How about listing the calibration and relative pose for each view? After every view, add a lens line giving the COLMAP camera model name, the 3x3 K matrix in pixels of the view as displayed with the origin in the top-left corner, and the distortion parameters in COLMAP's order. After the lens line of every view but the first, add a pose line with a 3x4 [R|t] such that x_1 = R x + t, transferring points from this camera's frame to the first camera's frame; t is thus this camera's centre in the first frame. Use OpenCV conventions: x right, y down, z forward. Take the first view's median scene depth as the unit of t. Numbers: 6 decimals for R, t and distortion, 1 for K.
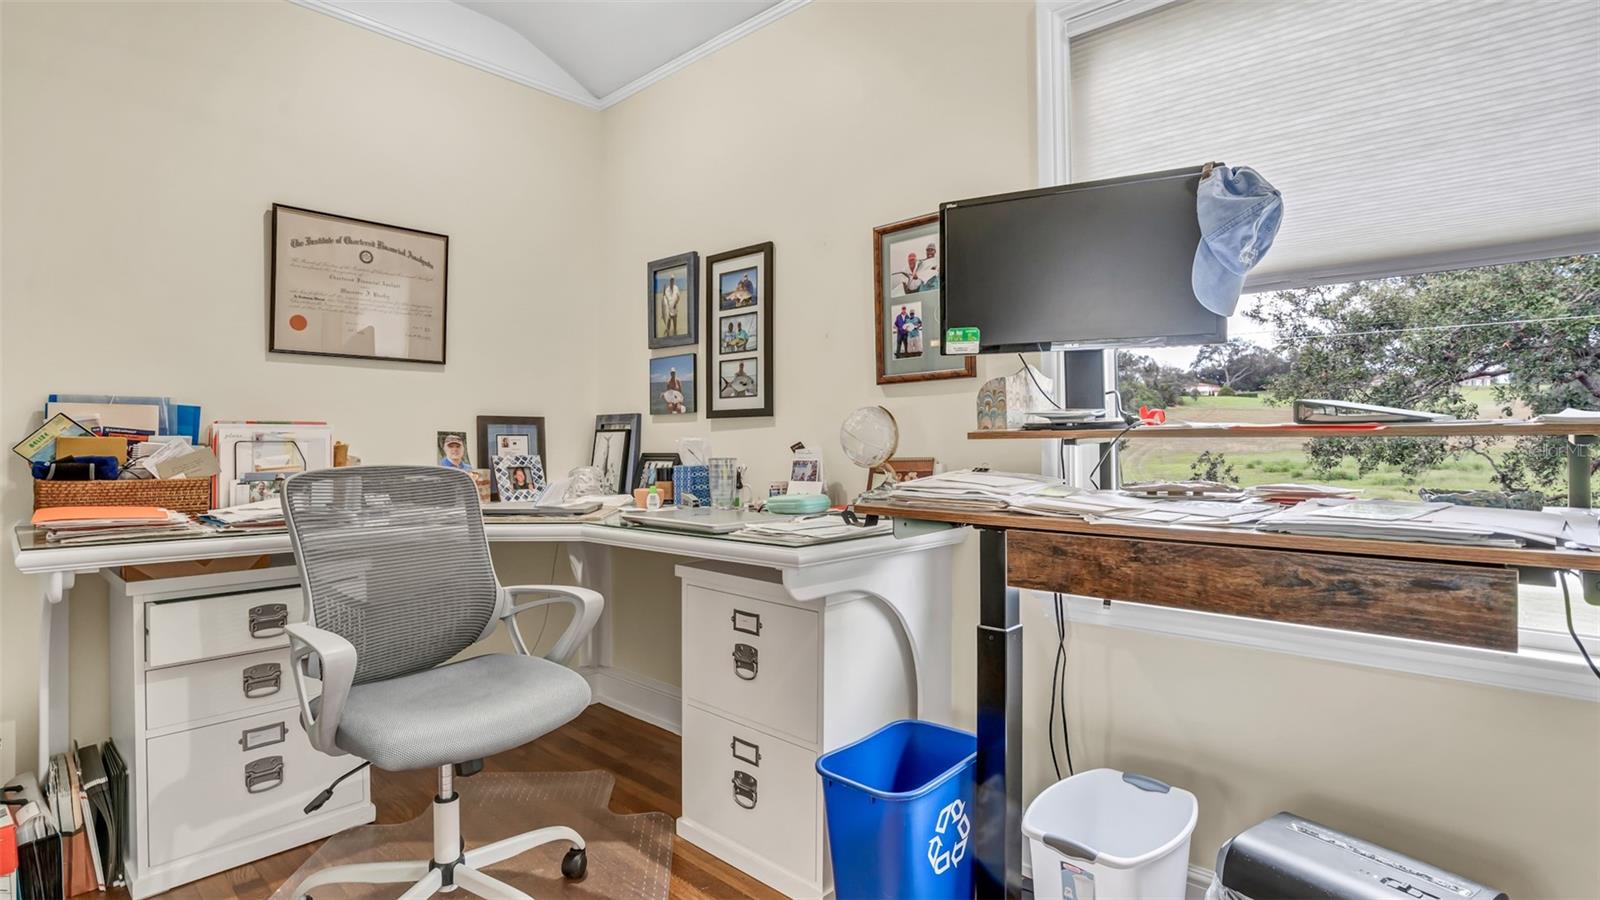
lens RADIAL K [[782.4, 0, 801.4], [0, 782.4, 436.3], [0, 0, 1]] dist [-0.050906, 0.014872]
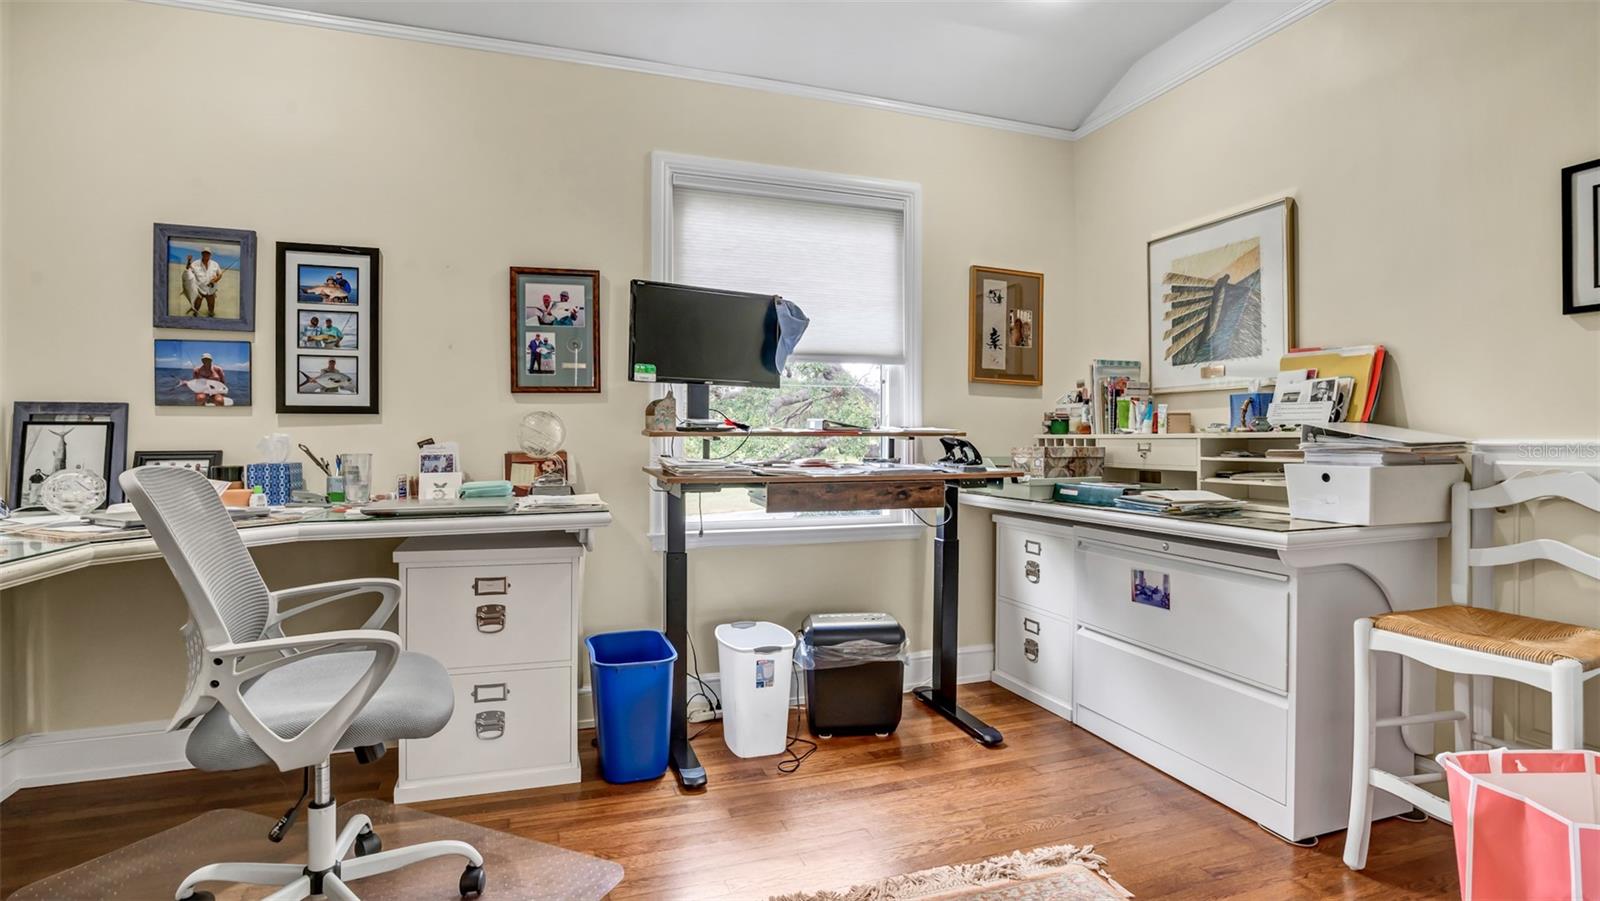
lens RADIAL K [[782.4, 0, 794.1], [0, 782.4, 443.4], [0, 0, 1]] dist [-0.050906, 0.014872]
pose [[0.476047, -0.003863, 0.879411, -0.685082], [-0.008000, 0.999930, 0.008722, 0.000597], [-0.879383, -0.011187, 0.475983, 0.007187]]
